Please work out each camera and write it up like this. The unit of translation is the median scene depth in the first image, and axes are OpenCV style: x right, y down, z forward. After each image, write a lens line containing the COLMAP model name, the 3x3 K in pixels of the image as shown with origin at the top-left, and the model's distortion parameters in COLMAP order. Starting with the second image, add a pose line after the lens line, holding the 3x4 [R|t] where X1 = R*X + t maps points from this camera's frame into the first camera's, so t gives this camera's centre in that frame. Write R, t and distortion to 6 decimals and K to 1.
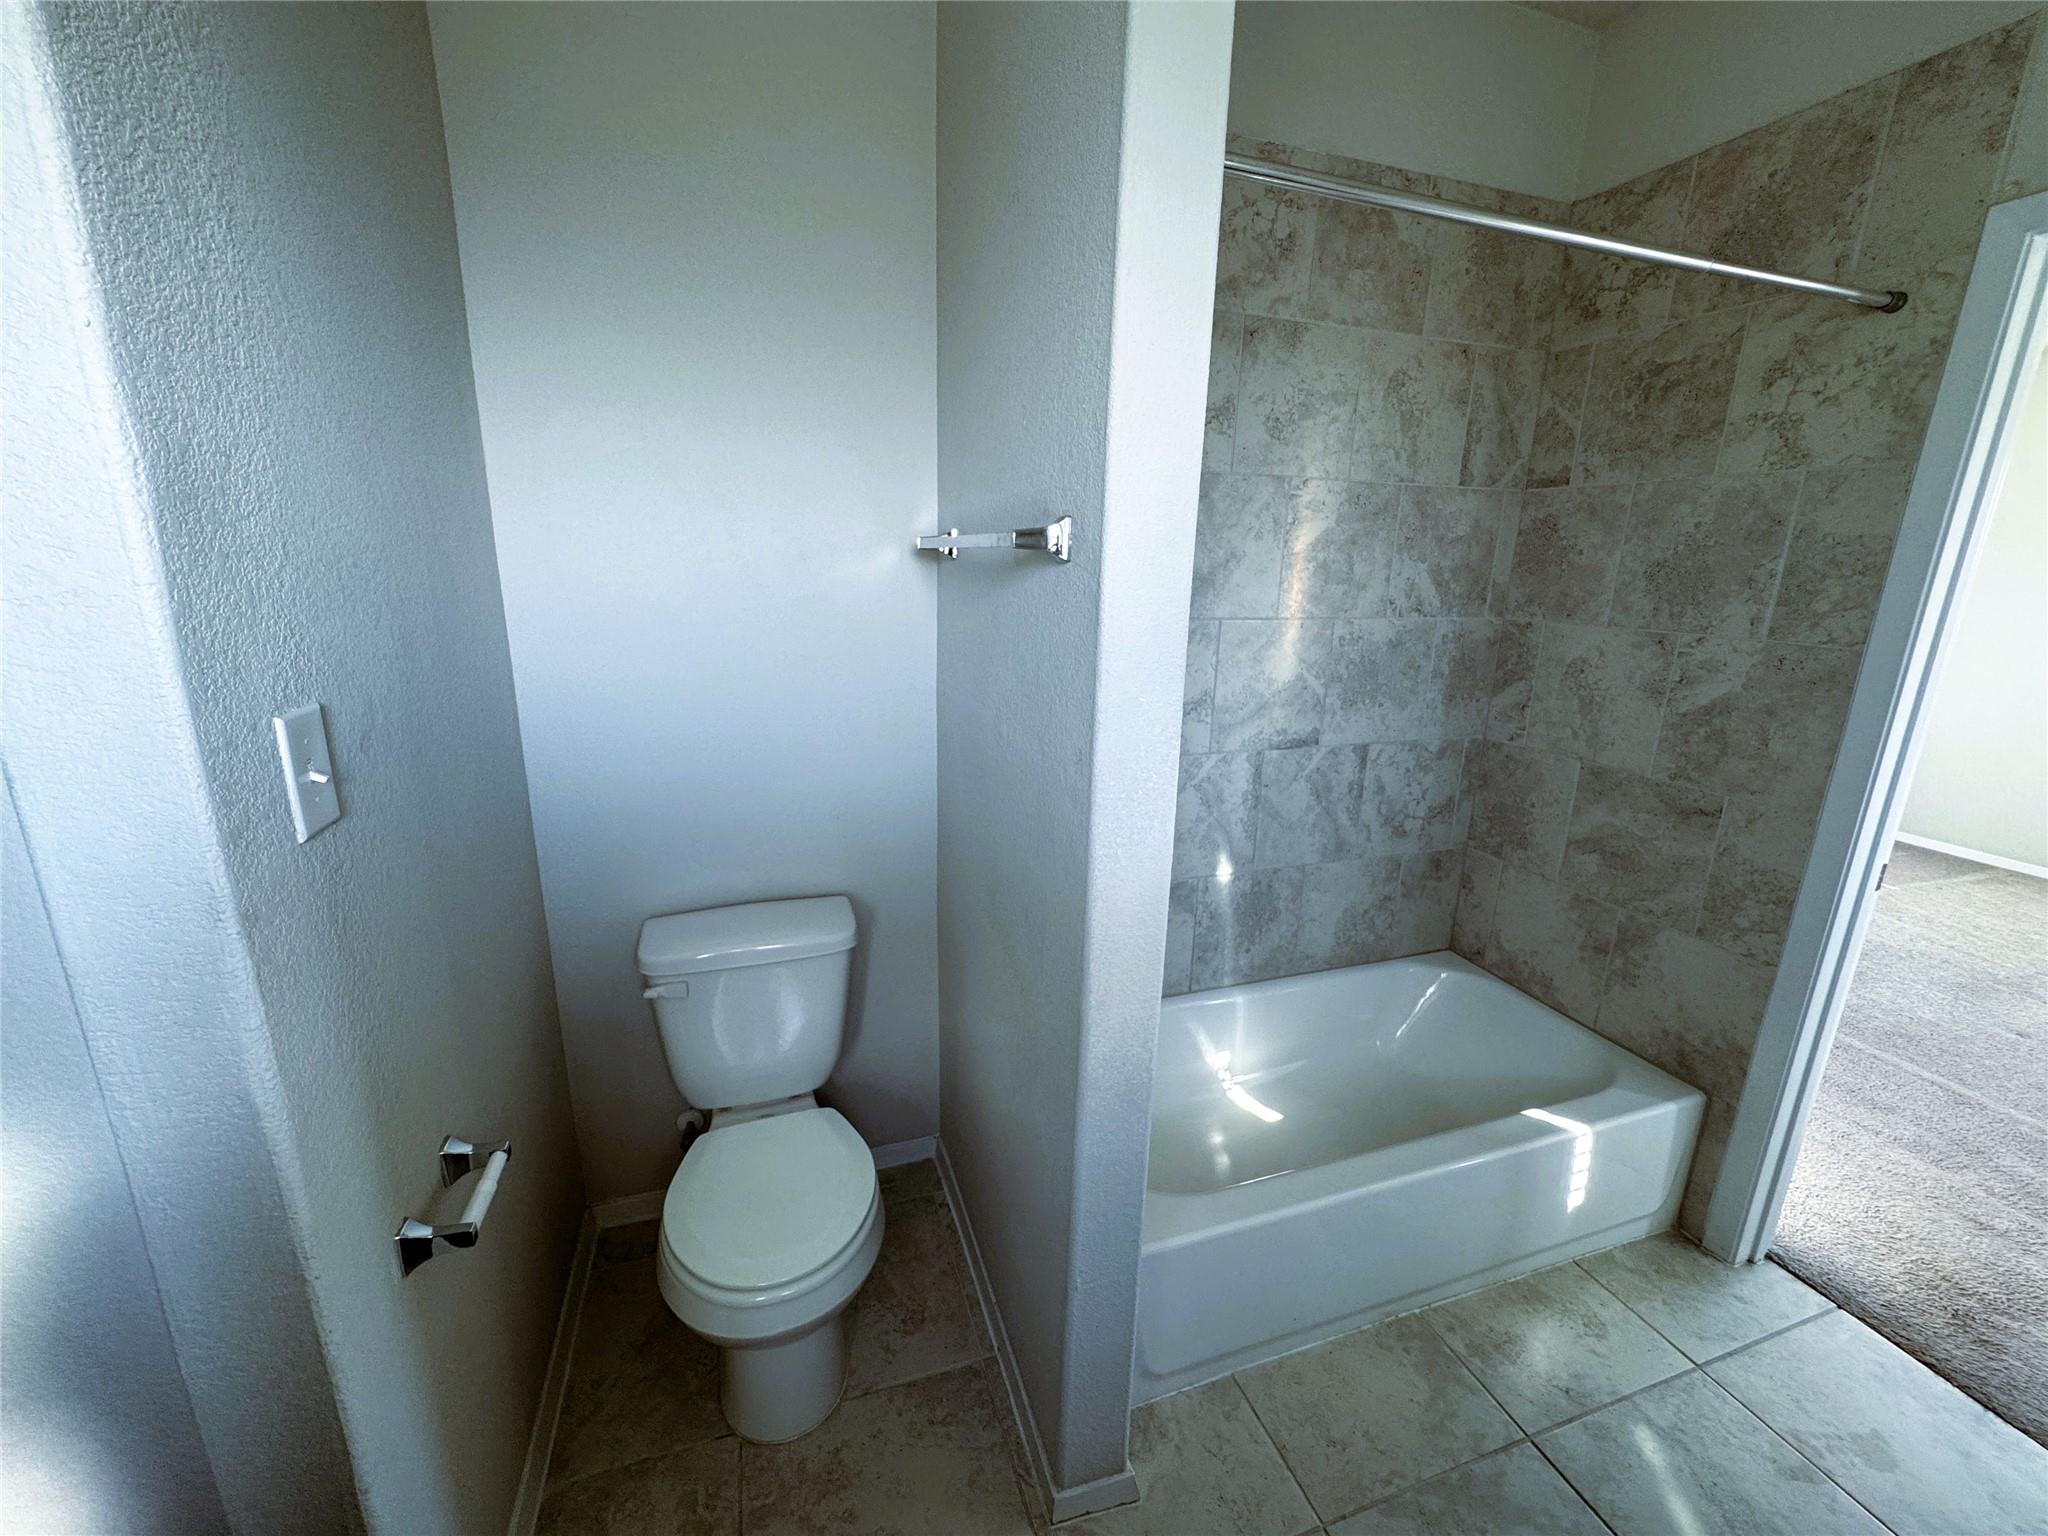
lens RADIAL K [[818.4, 0, 1024.0], [0, 818.4, 768.0], [0, 0, 1]] dist [-0.000548, 0.000082]
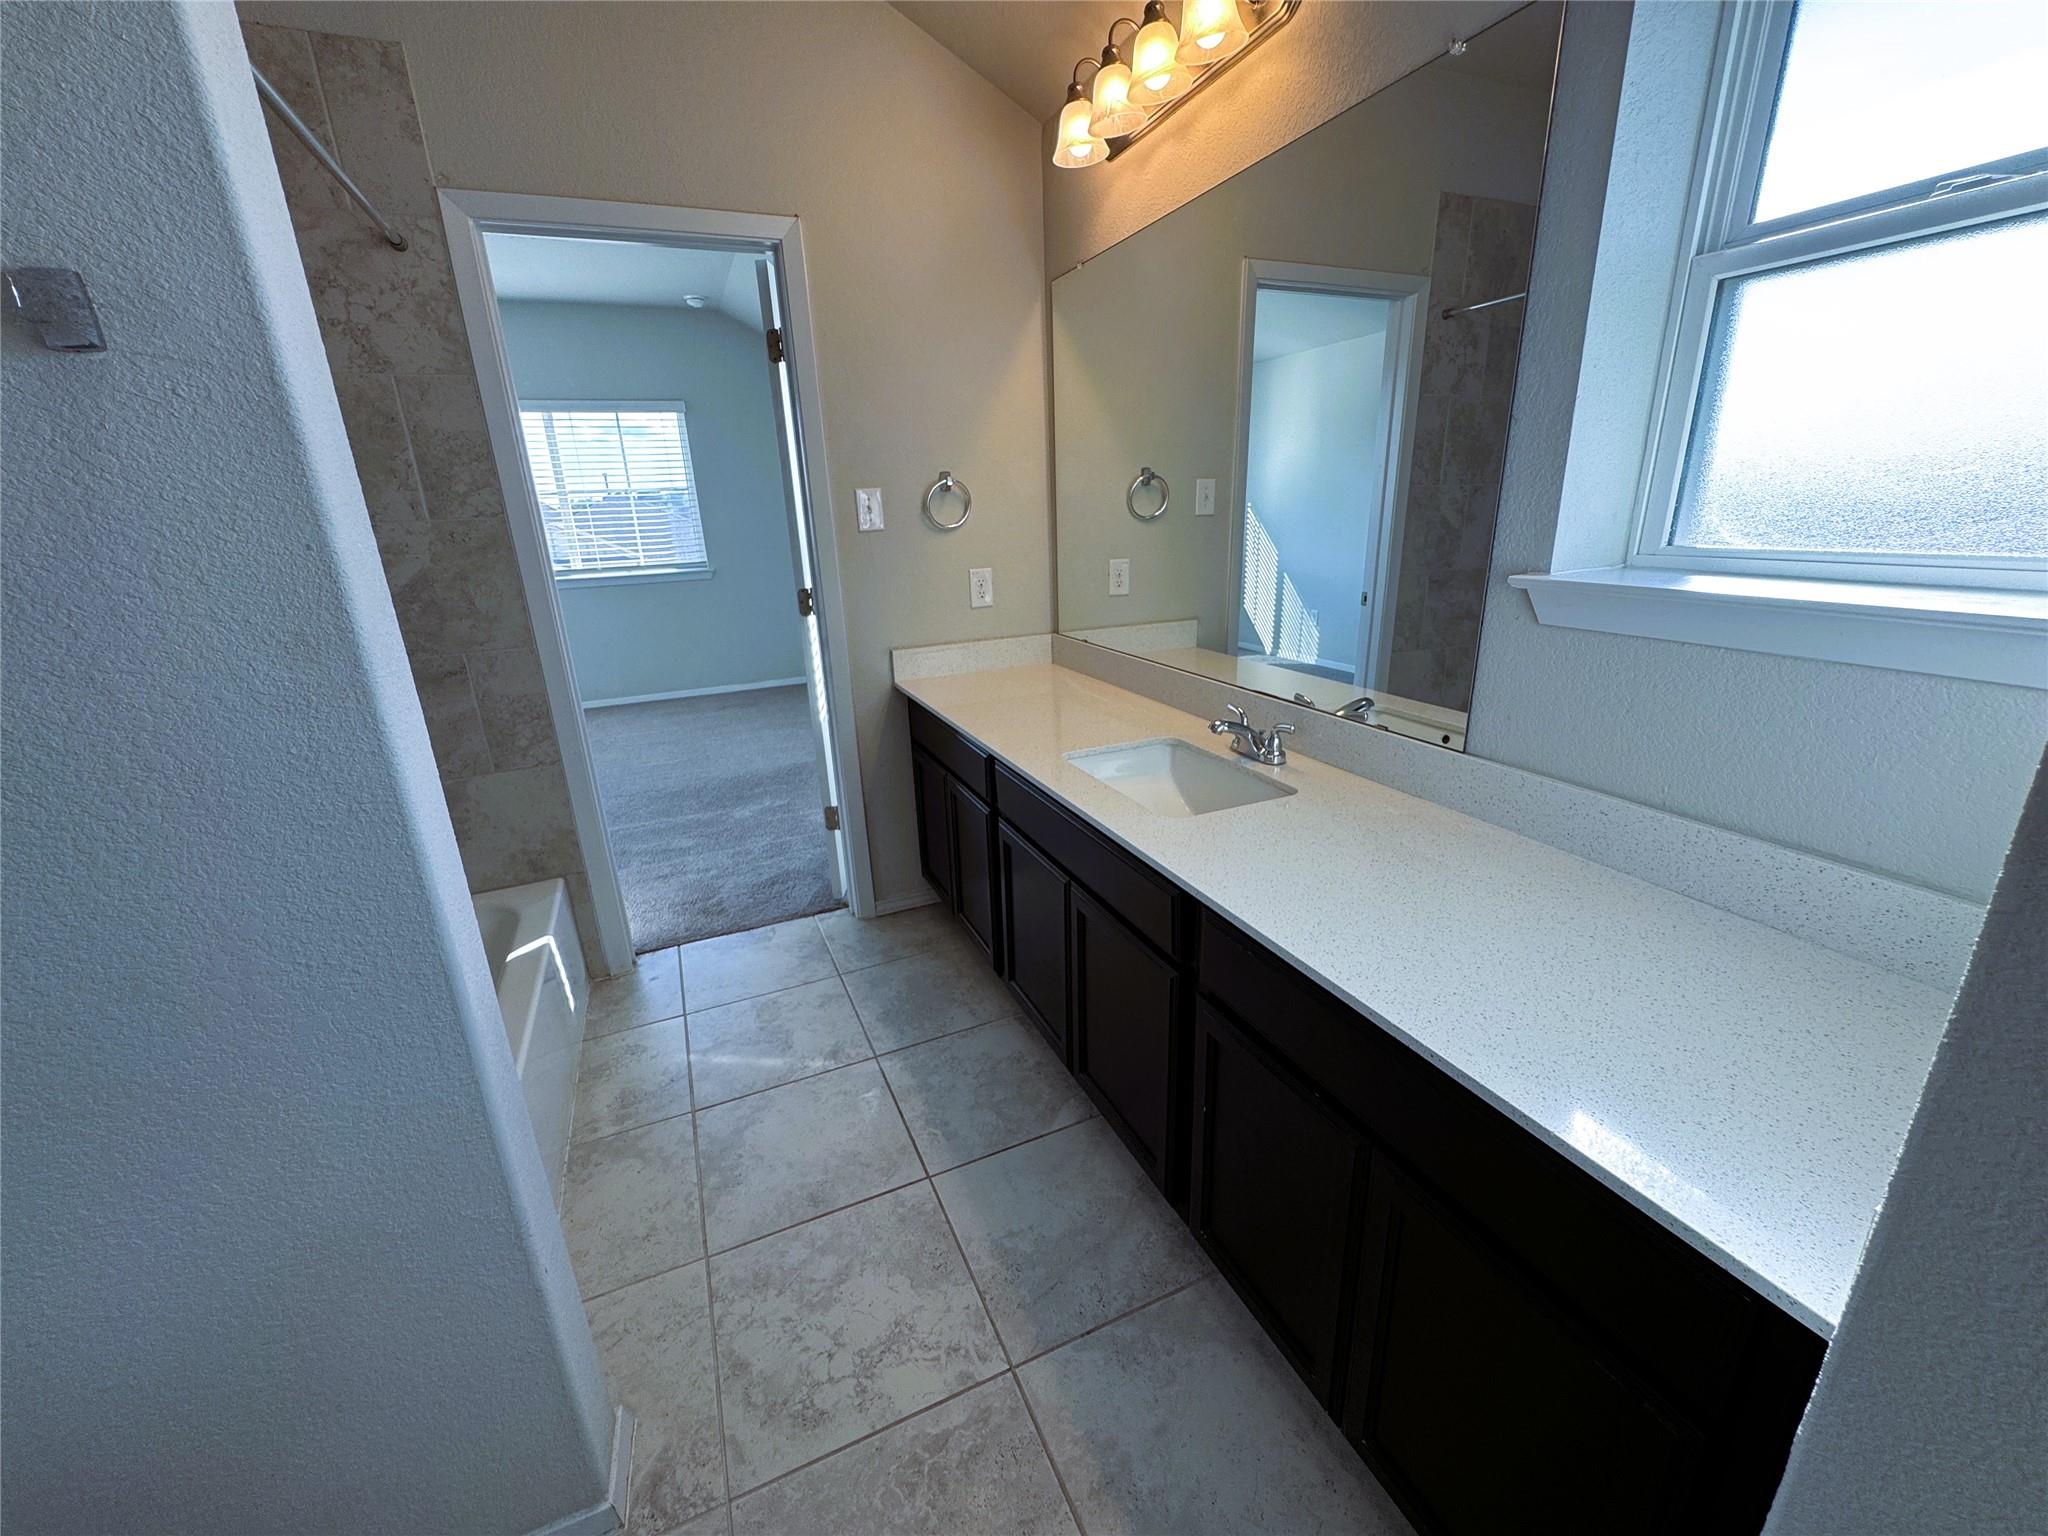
lens RADIAL K [[818.4, 0, 1024.0], [0, 818.4, 768.0], [0, 0, 1]] dist [-0.000548, 0.000082]
pose [[-0.096409, -0.318683, 0.942945, -0.337538], [0.281132, 0.900066, 0.332935, 0.013915], [-0.954814, 0.297191, 0.002817, 0.205067]]
